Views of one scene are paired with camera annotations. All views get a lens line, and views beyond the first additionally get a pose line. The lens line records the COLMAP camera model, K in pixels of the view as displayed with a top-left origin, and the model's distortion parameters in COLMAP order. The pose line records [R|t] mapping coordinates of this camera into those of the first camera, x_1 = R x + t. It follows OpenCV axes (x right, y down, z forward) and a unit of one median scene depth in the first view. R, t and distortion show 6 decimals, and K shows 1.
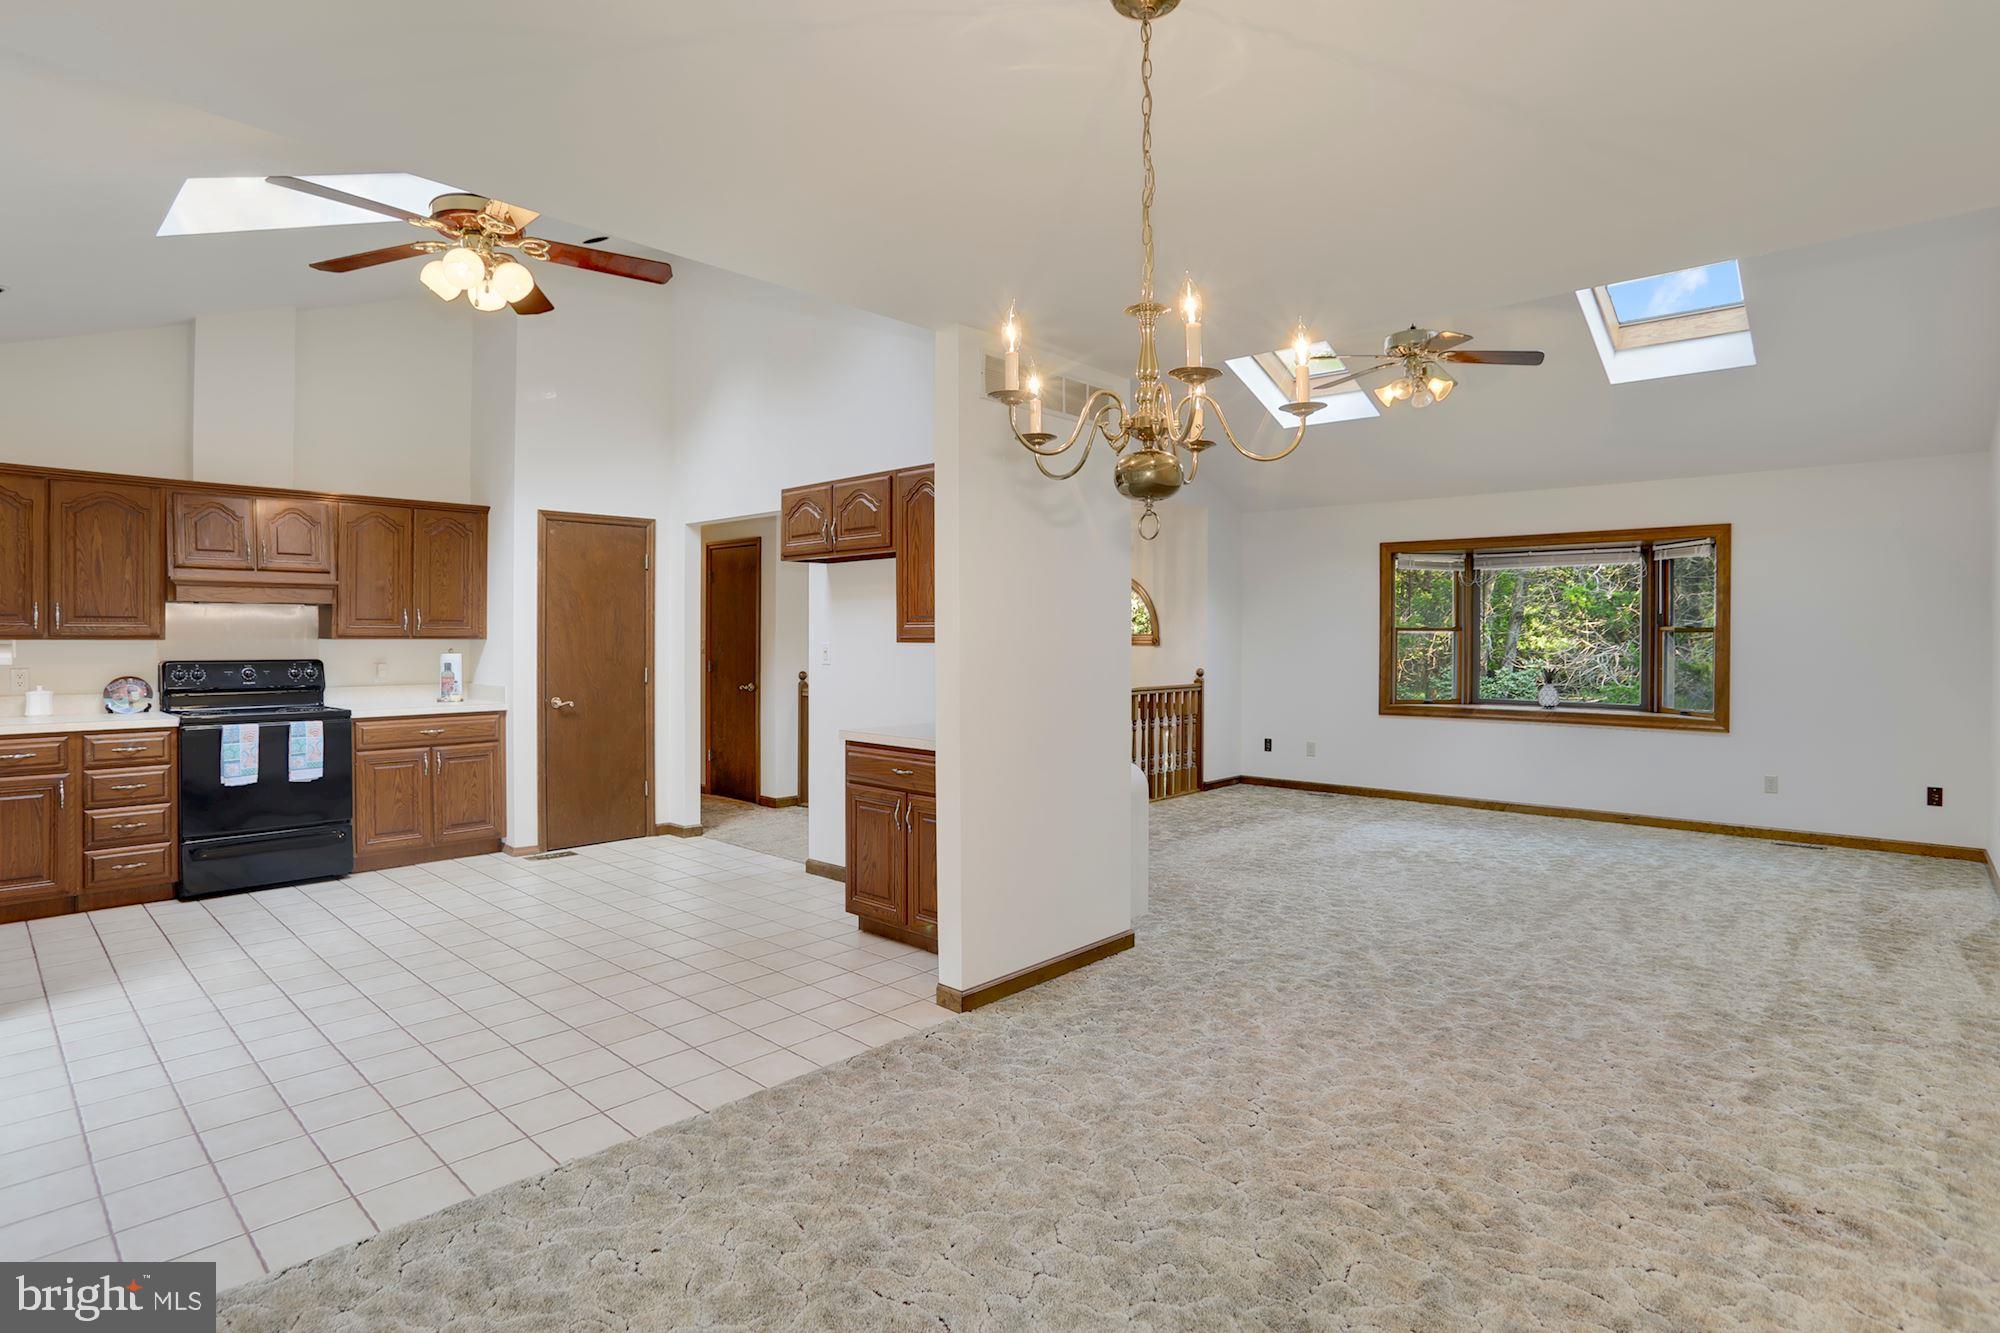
lens RADIAL K [[1008.5, 0, 993.4], [0, 1008.5, 686.5], [0, 0, 1]] dist [-0.070548, 0.030727]
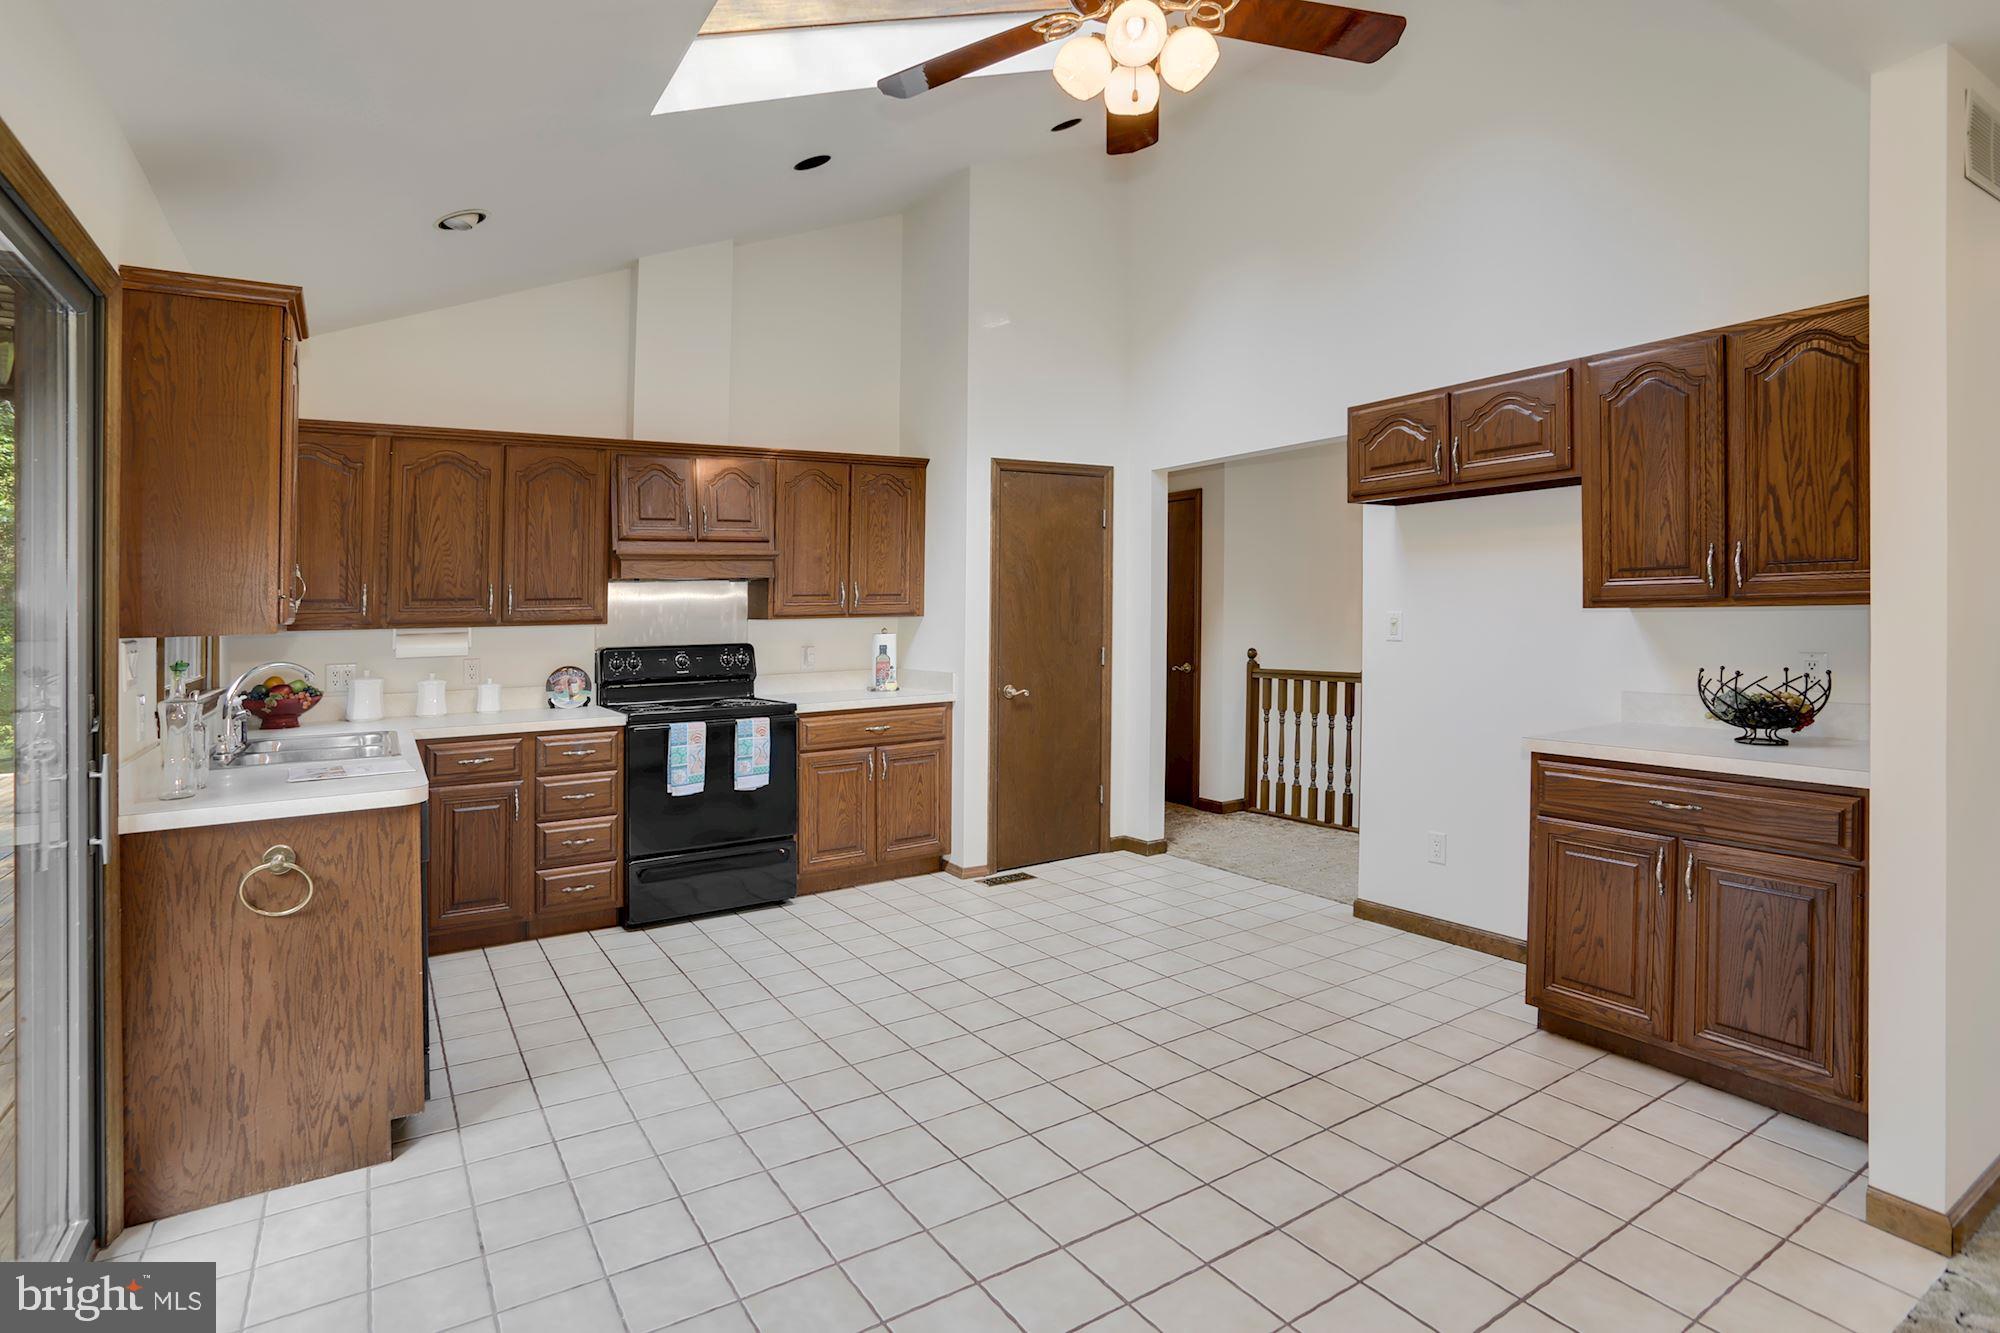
lens RADIAL K [[1008.5, 0, 973.2], [0, 1008.5, 624.3], [0, 0, 1]] dist [-0.070548, 0.030727]
pose [[0.963394, -0.020193, -0.267328, -0.285650], [0.011109, 0.999310, -0.035449, -0.011980], [0.267860, 0.031181, 0.962953, 0.218983]]
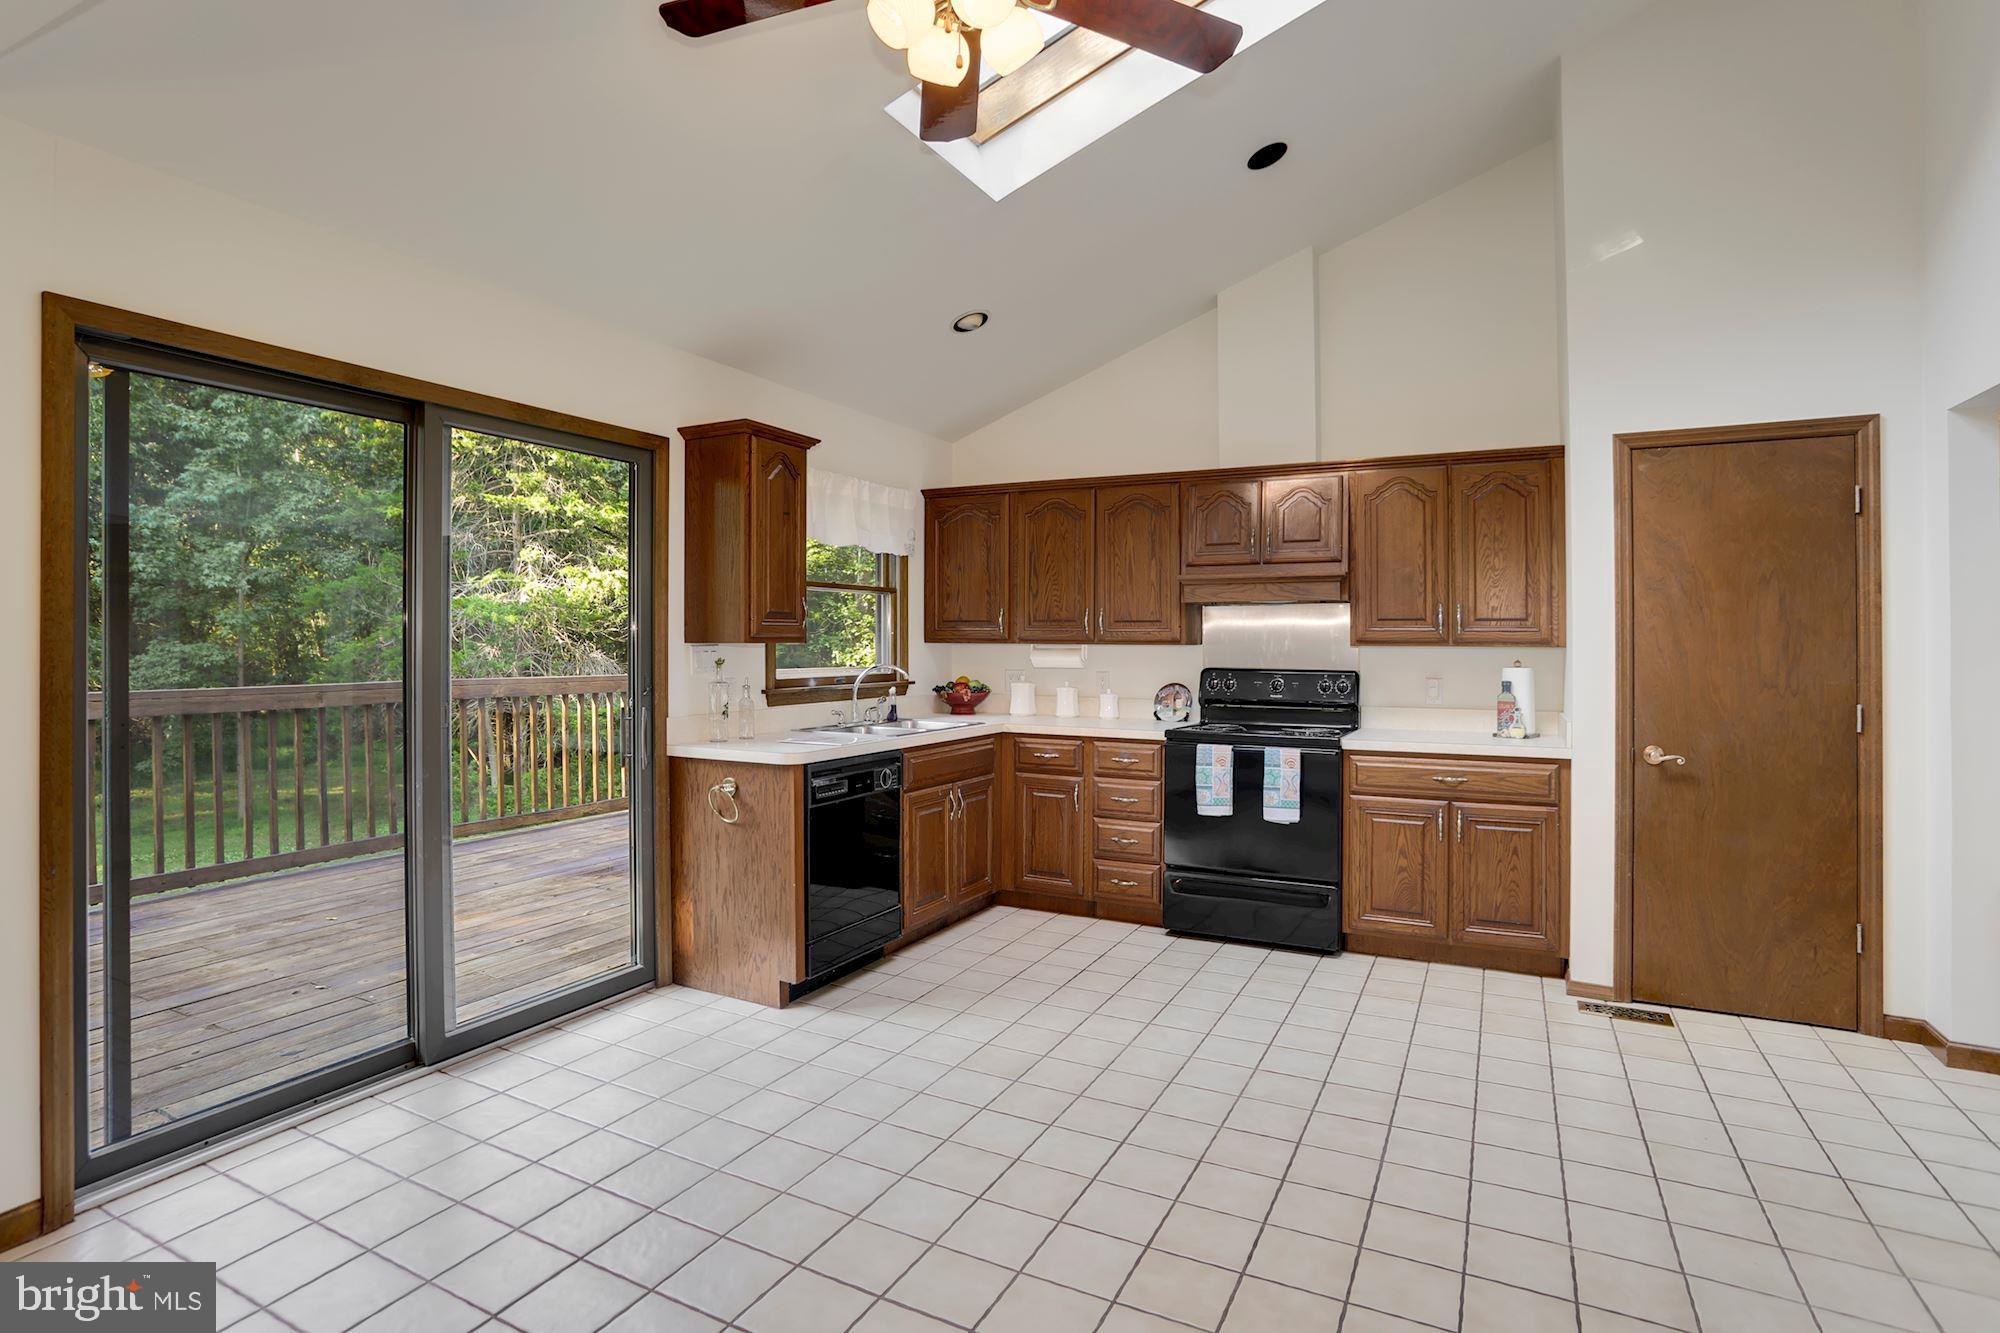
lens RADIAL K [[1008.5, 0, 995.9], [0, 1008.5, 636.3], [0, 0, 1]] dist [-0.070548, 0.030727]
pose [[0.267465, -0.006818, -0.963543, 0.022011], [-0.051475, 0.998446, -0.021353, -0.025615], [0.962192, 0.055310, 0.266698, 0.547750]]
